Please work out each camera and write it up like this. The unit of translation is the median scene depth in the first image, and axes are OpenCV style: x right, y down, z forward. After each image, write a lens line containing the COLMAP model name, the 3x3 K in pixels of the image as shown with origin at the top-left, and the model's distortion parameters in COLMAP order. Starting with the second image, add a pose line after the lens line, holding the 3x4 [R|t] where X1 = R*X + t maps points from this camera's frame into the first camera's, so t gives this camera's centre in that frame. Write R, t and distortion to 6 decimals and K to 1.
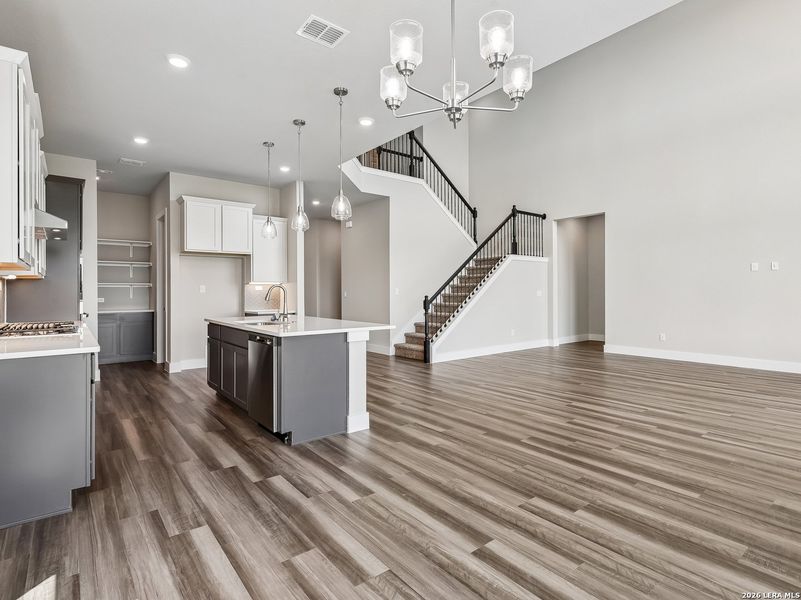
lens RADIAL K [[417.5, 0, 400.4], [0, 417.5, 289.0], [0, 0, 1]] dist [0.003239, 0.000128]
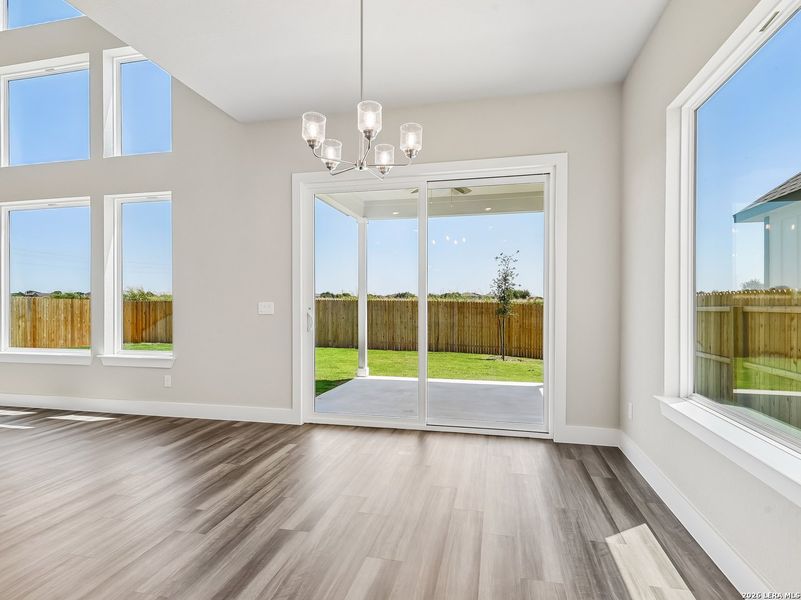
lens RADIAL K [[438.0, 0, 396.8], [0, 438.0, 302.1], [0, 0, 1]] dist [0.004746, -0.000075]
pose [[-0.622541, 0.005078, 0.782571, -0.772923], [-0.003450, 0.999951, -0.009234, 0.010258], [-0.782580, -0.008448, -0.622493, 1.309870]]
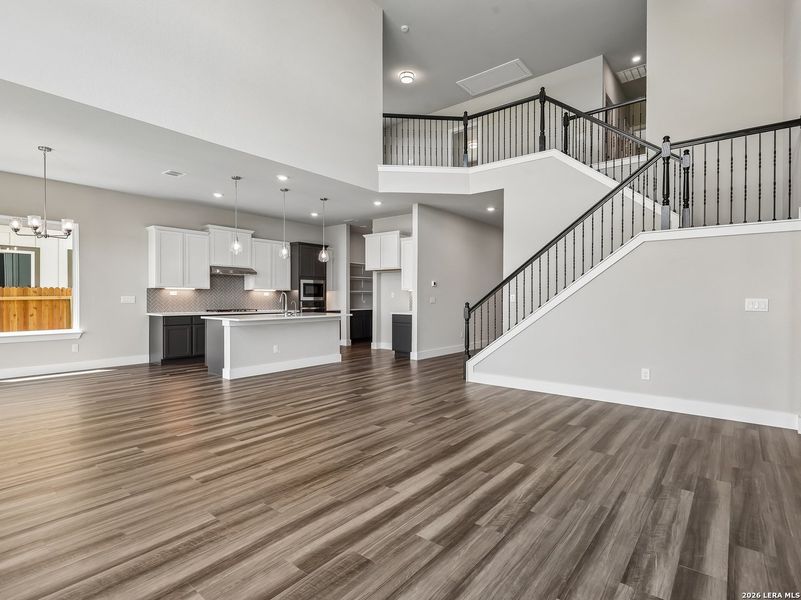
lens RADIAL K [[415.7, 0, 395.7], [0, 415.7, 299.6], [0, 0, 1]] dist [0.004555, 0.000000]
pose [[0.212900, 0.009226, -0.977030, 2.704061], [0.003247, 0.999943, 0.010150, 0.003535], [0.977069, -0.005334, 0.212858, 2.095401]]
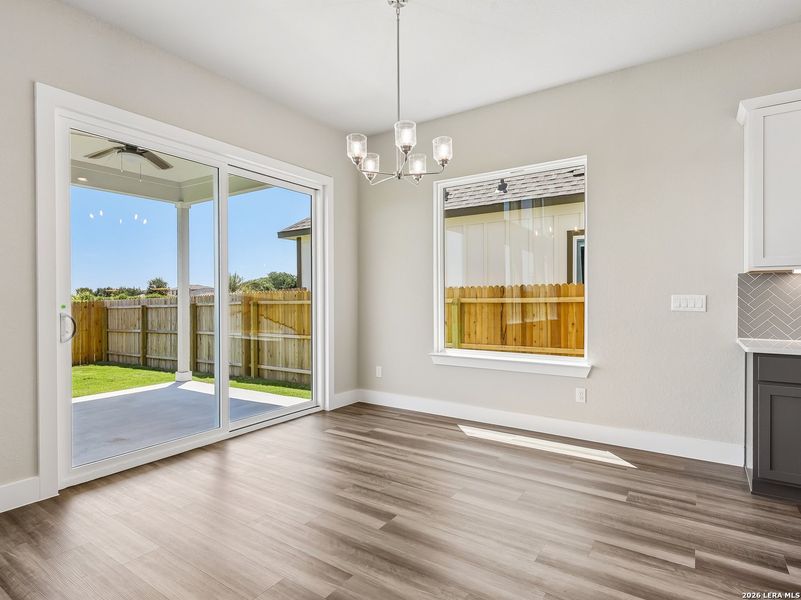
lens RADIAL K [[438.0, 0, 396.8], [0, 438.0, 302.1], [0, 0, 1]] dist [0.004746, -0.000075]
pose [[-0.954621, 0.009336, -0.297678, 0.449889], [0.008711, 0.999956, 0.003424, 0.013373], [0.297697, 0.000675, -0.954660, 1.841071]]
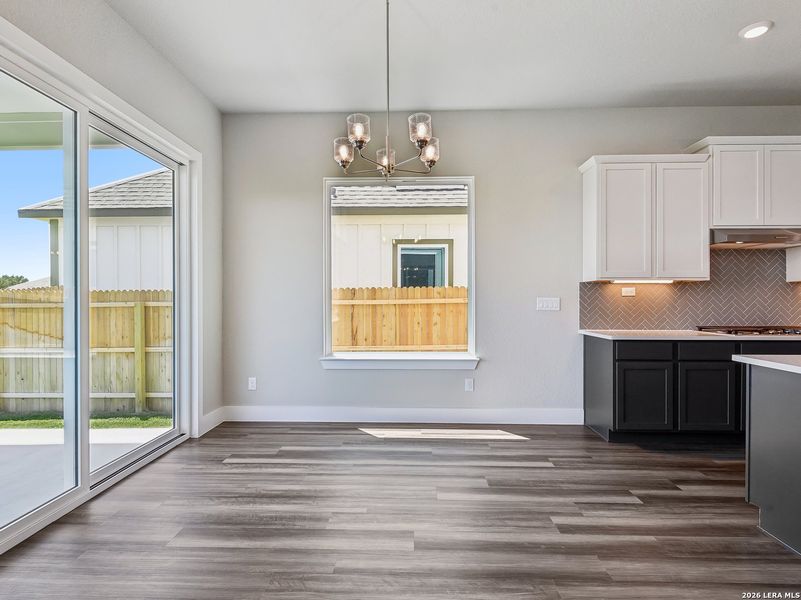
lens RADIAL K [[426.5, 0, 397.6], [0, 426.5, 302.5], [0, 0, 1]] dist [0.000523, -0.000319]
pose [[-0.645916, 0.009345, -0.763351, 0.891539], [0.008603, 0.999951, 0.004962, 0.008998], [0.763360, -0.003363, -0.645965, 1.430548]]
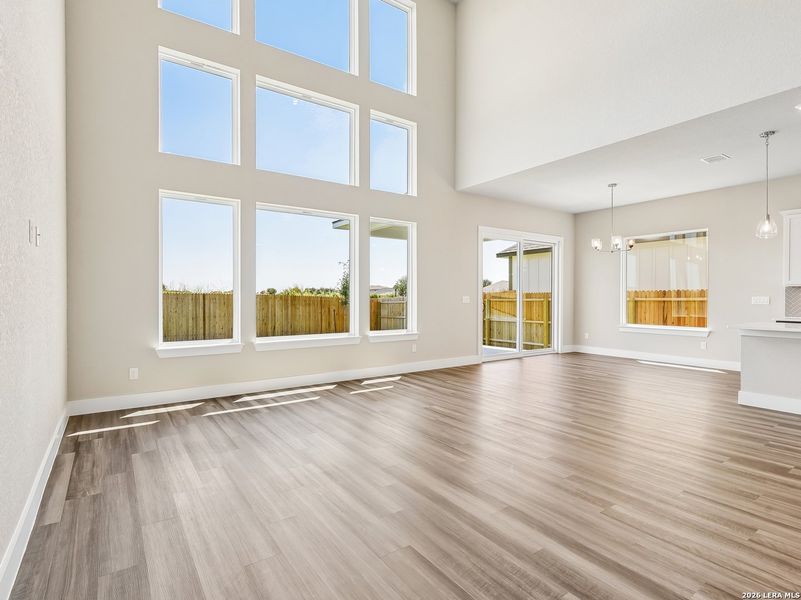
lens RADIAL K [[415.7, 0, 395.7], [0, 415.7, 299.6], [0, 0, 1]] dist [0.004555, 0.000000]
pose [[-0.997864, 0.000918, 0.065324, 1.431464], [0.000827, 0.999999, -0.001421, 0.025623], [-0.065325, -0.001364, -0.997863, 3.782187]]
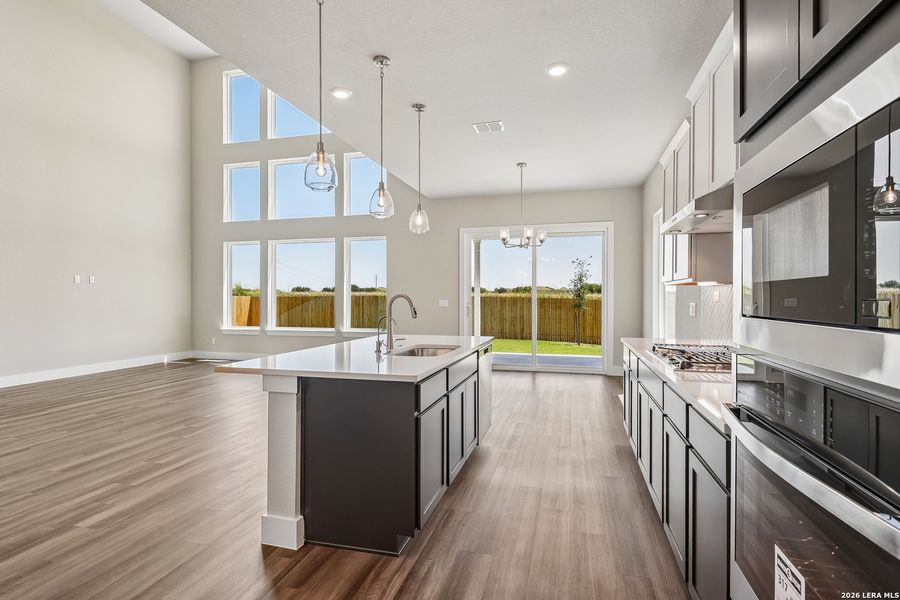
lens RADIAL K [[456.7, 0, 445.5], [0, 456.7, 297.2], [0, 0, 1]] dist [-0.000522, -0.000485]
pose [[-0.587420, 0.003215, 0.809276, -1.783501], [-0.003966, 0.999969, -0.006851, -0.004090], [-0.809272, -0.007234, -0.587389, 2.628645]]
